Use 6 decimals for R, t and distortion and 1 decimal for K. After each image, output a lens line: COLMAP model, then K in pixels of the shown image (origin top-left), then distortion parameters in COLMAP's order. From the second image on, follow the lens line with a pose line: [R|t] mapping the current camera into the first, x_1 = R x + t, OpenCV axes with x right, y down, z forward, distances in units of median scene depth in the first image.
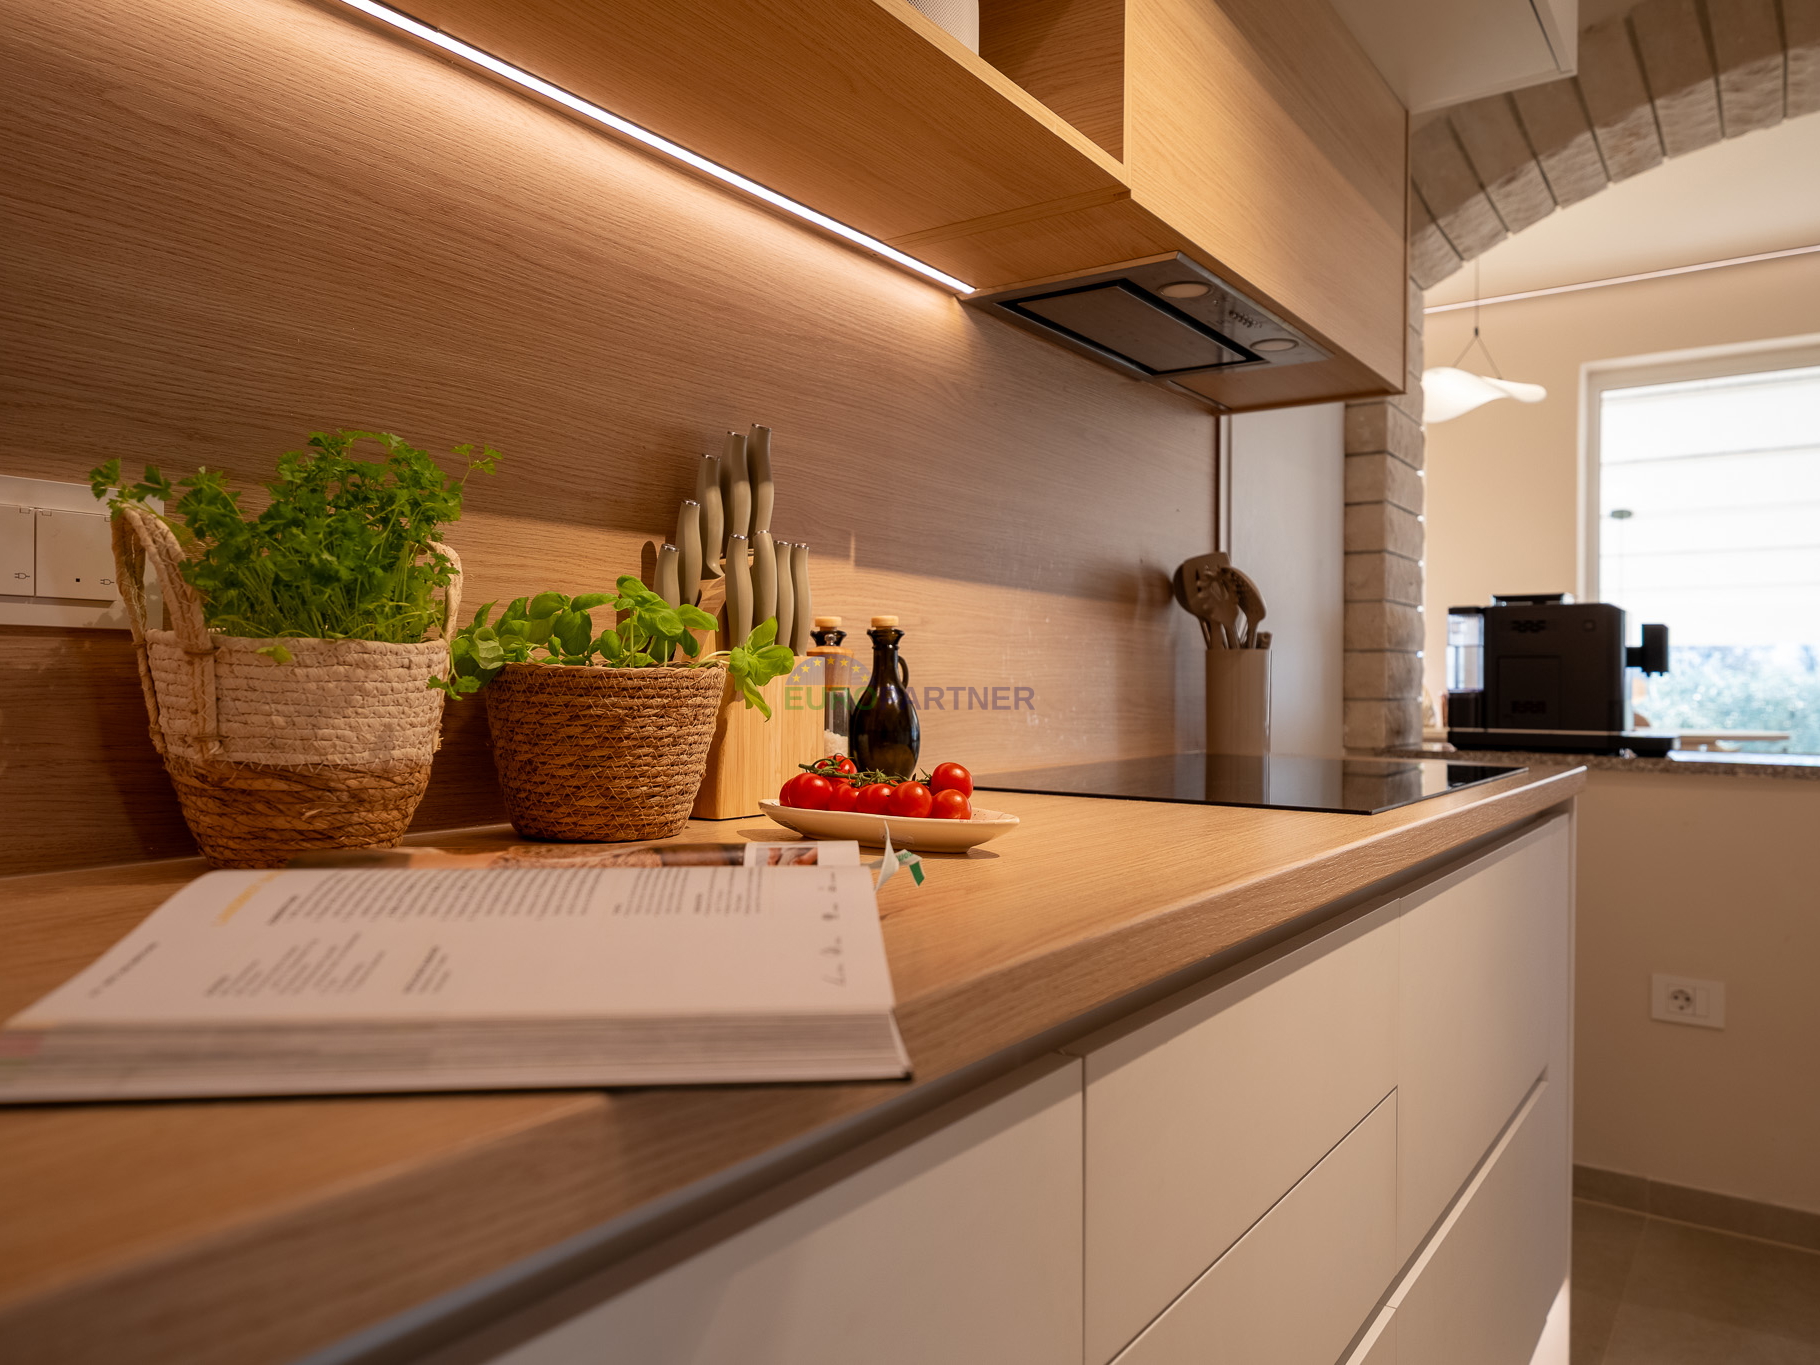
lens RADIAL K [[1288.5, 0, 907.3], [0, 1288.5, 679.6], [0, 0, 1]] dist [-0.011400, 0.015731]
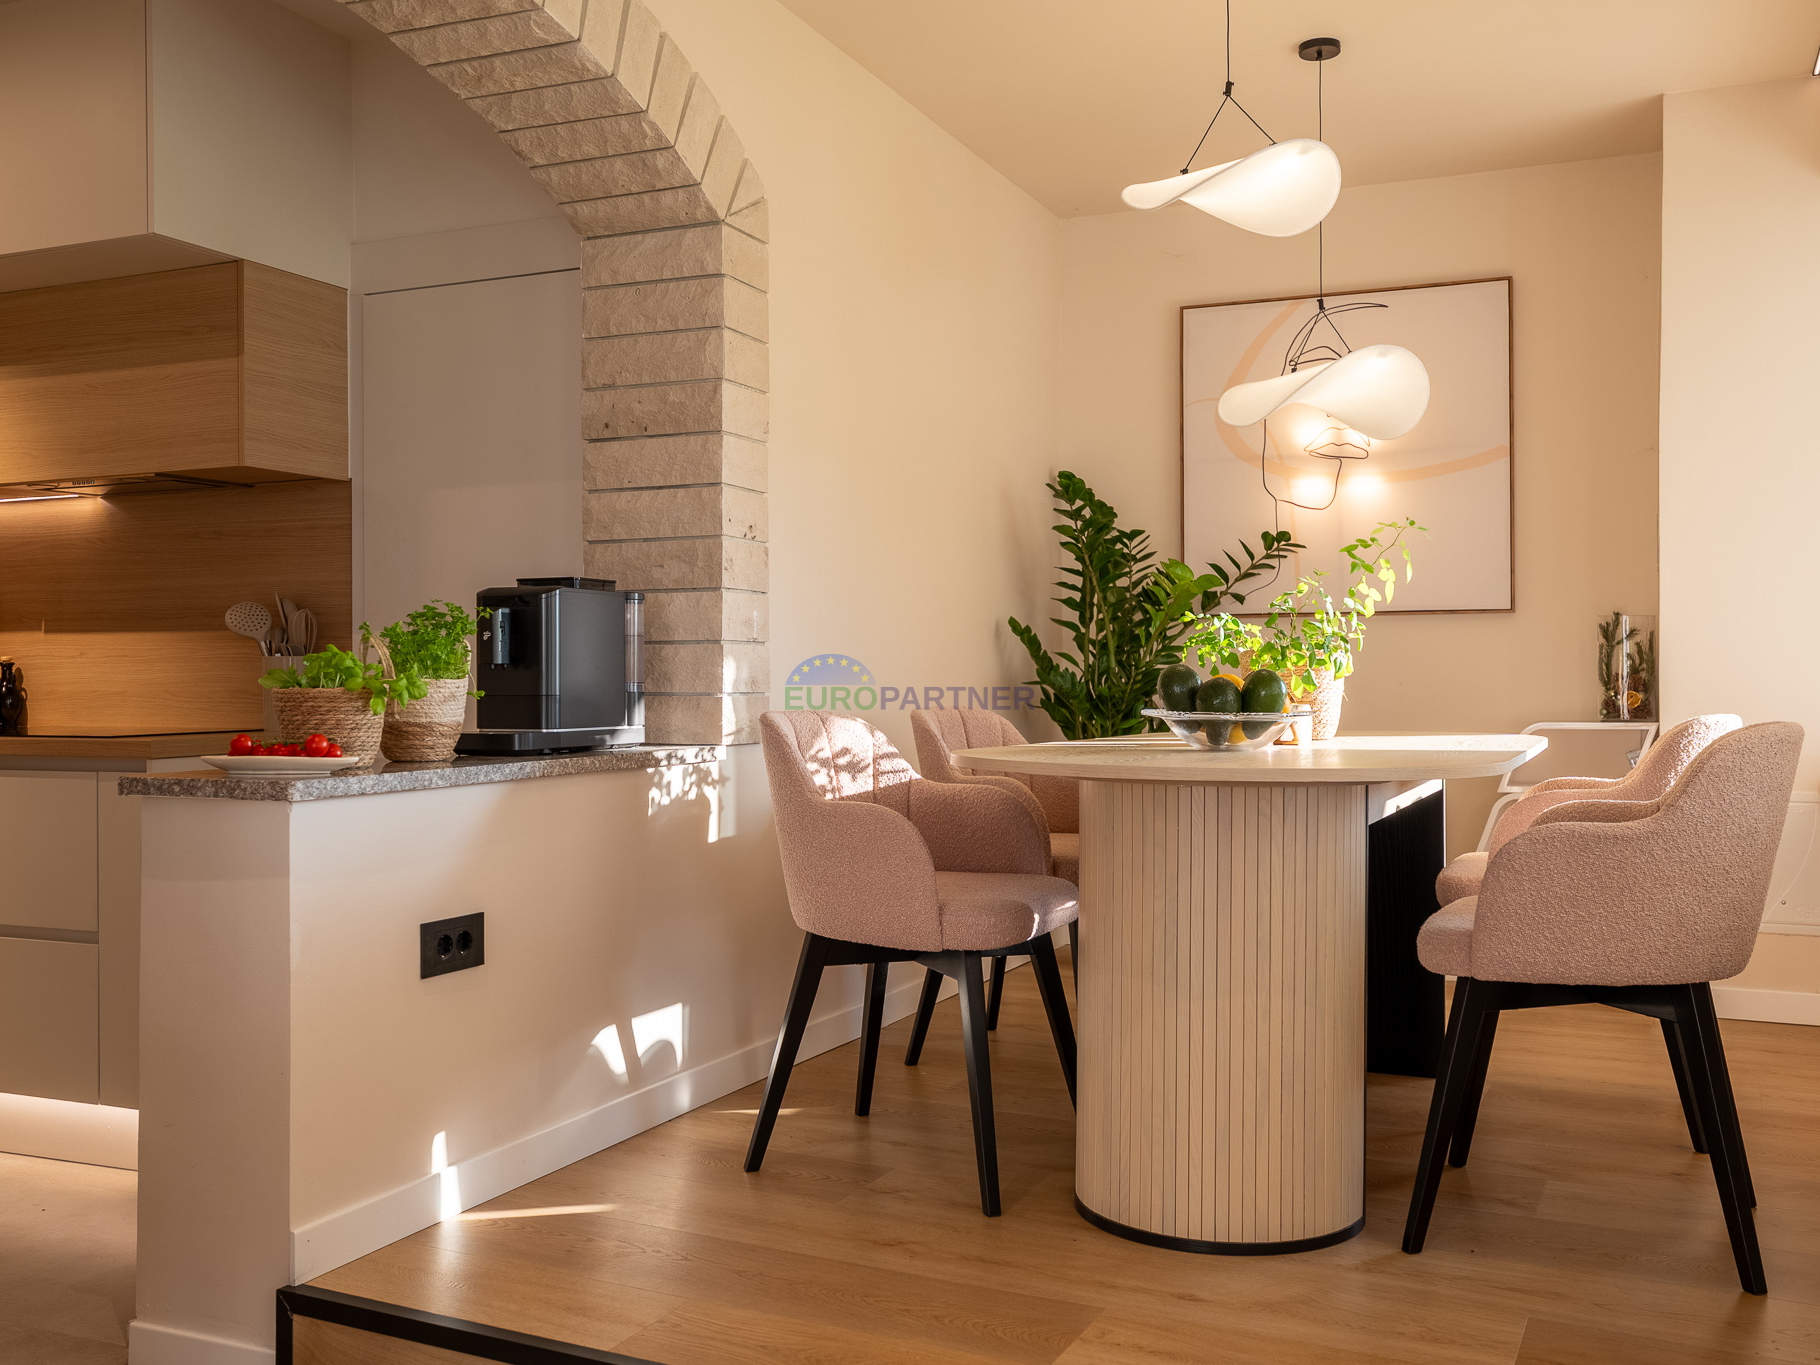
lens RADIAL K [[1648.6, 0, 914.3], [0, 1648.6, 676.5], [0, 0, 1]] dist [-0.013453, 0.010956]
pose [[0.202872, -0.010632, -0.979147, 3.726468], [0.015393, 0.999852, -0.007667, 0.046220], [0.979084, -0.013516, 0.203006, 2.241471]]
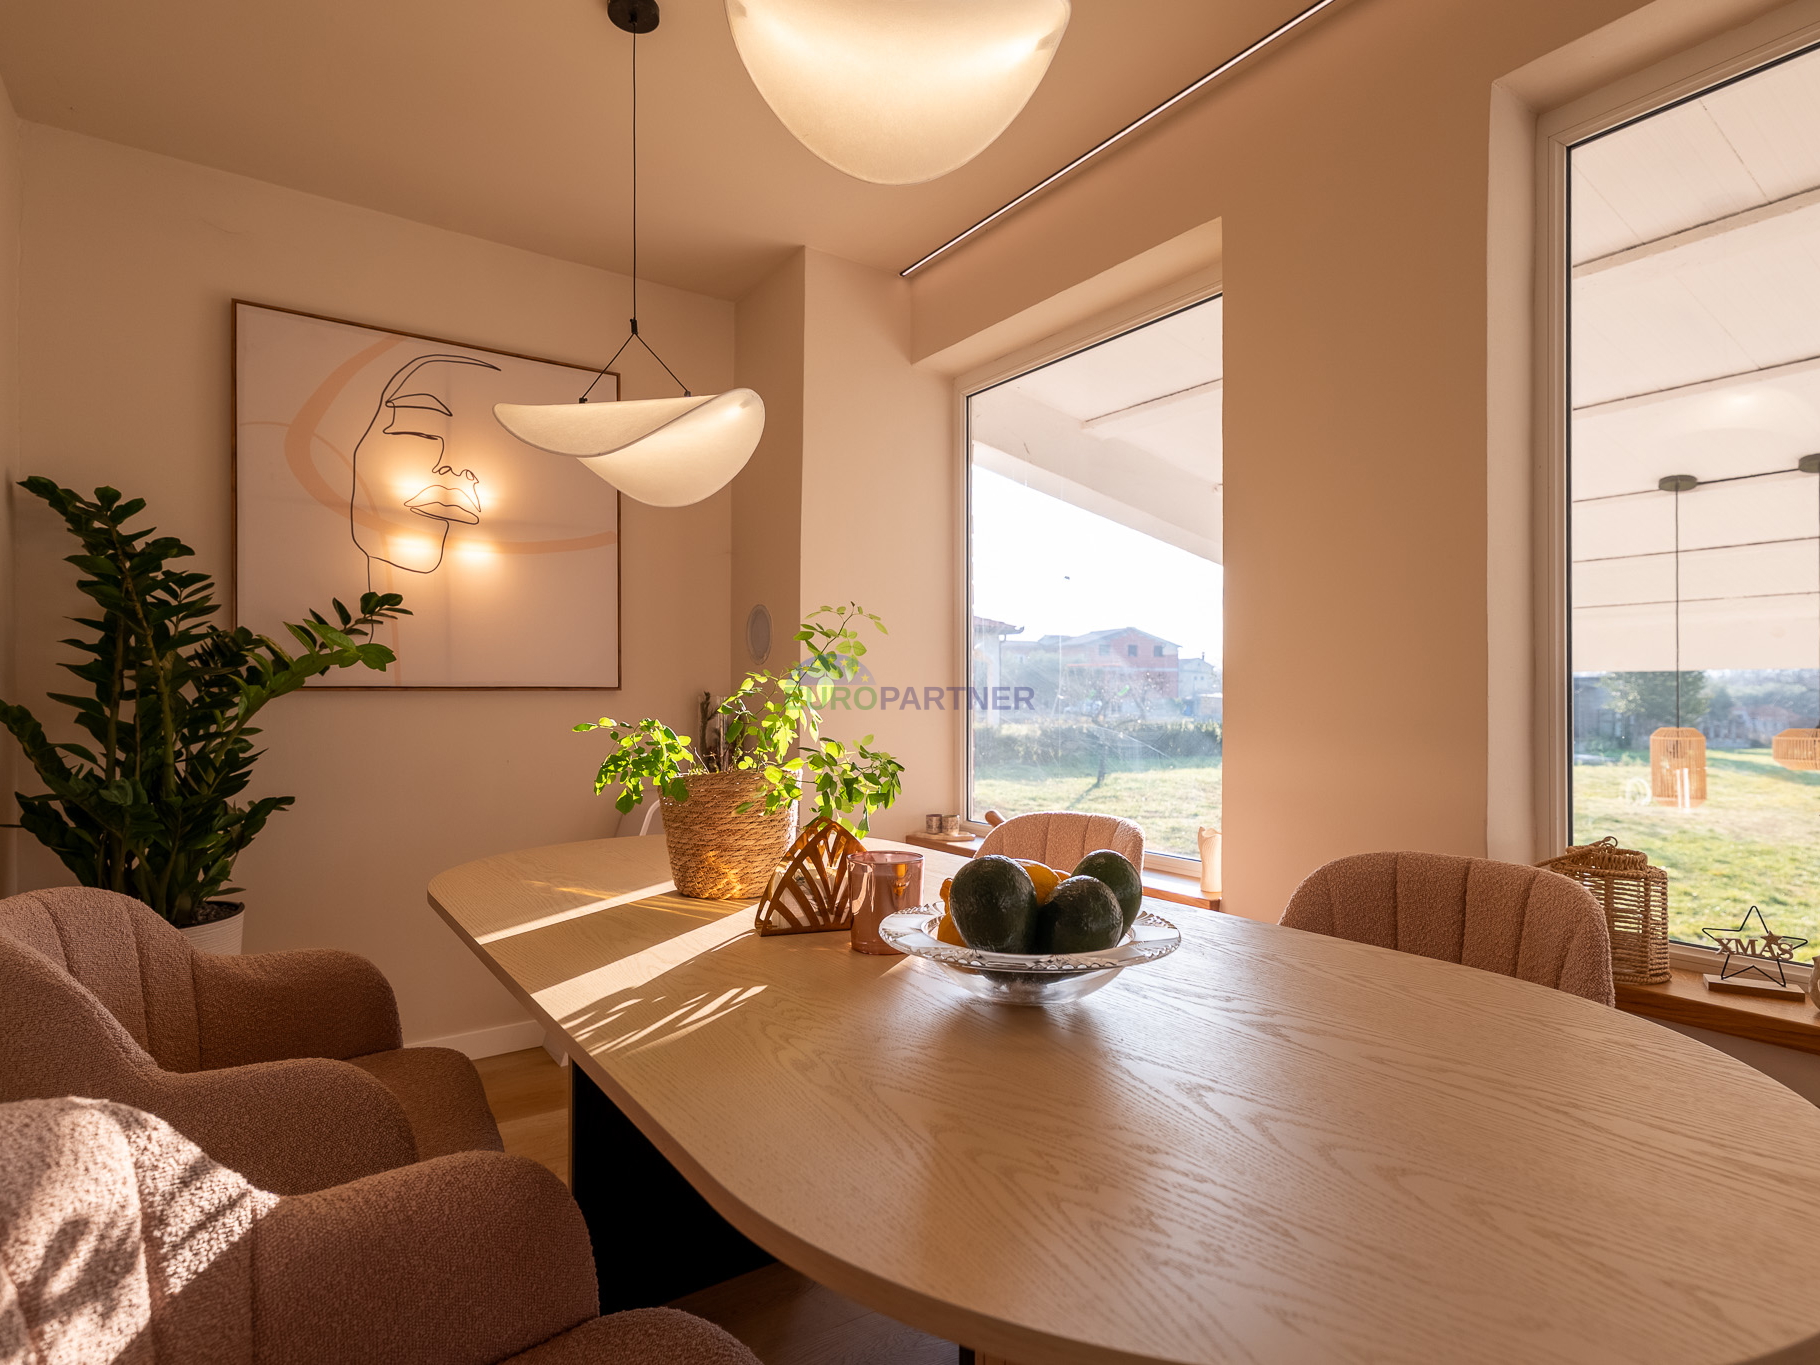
lens RADIAL K [[977.8, 0, 913.4], [0, 977.8, 683.1], [0, 0, 1]] dist [0.002722, 0.003319]
pose [[0.941153, -0.014027, -0.337690, 1.760550], [0.013510, 0.999901, -0.003881, -0.108127], [0.337711, -0.000910, 0.941250, 2.358873]]
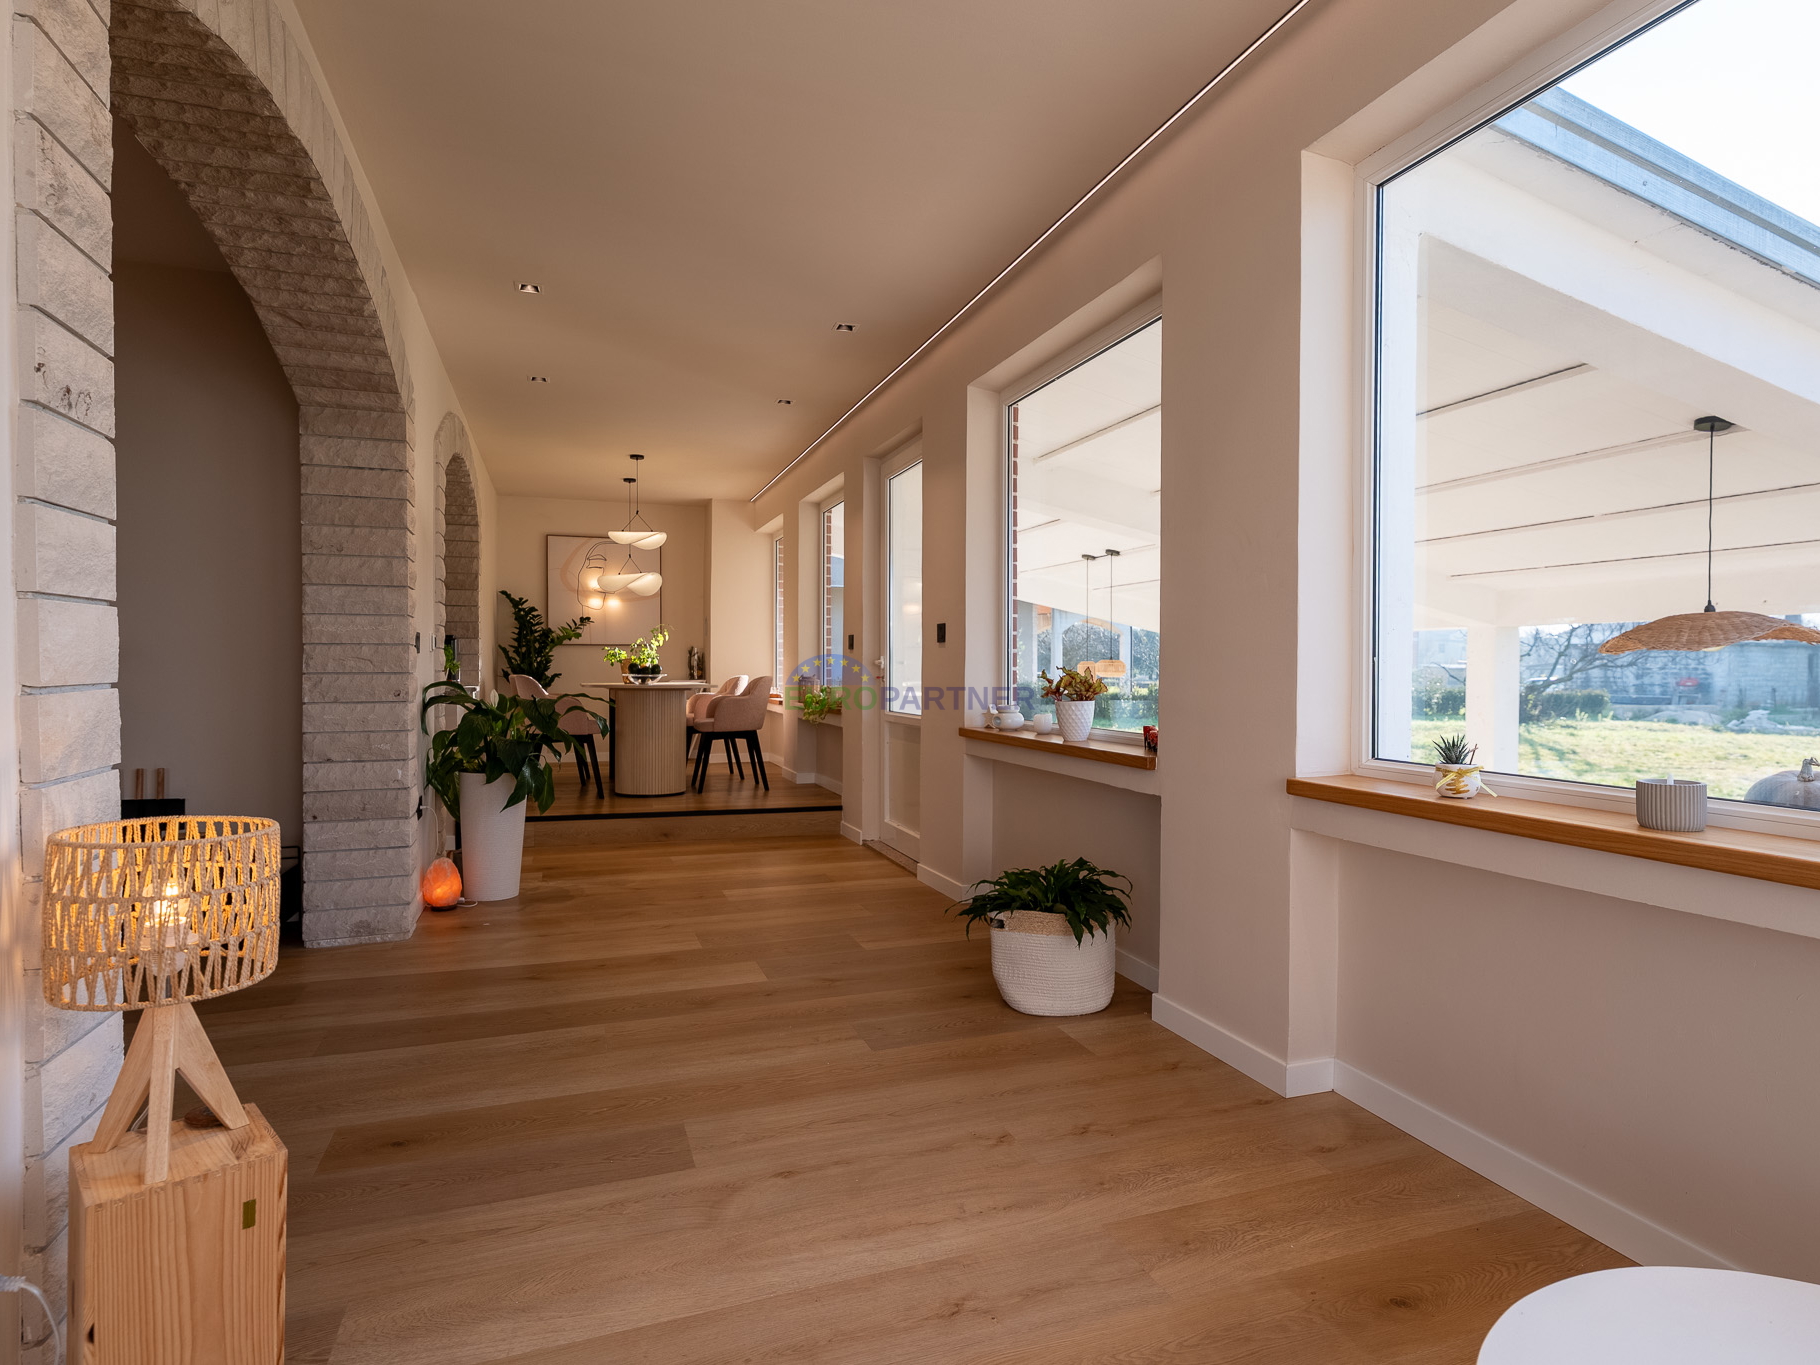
lens RADIAL K [[977.8, 0, 910.0], [0, 977.8, 679.6], [0, 0, 1]] dist [0.002722, 0.003319]
pose [[0.816813, -0.001610, -0.576901, 5.910824], [0.013291, 0.999783, 0.016029, 0.046734], [0.576750, -0.020760, 0.816657, -0.439412]]
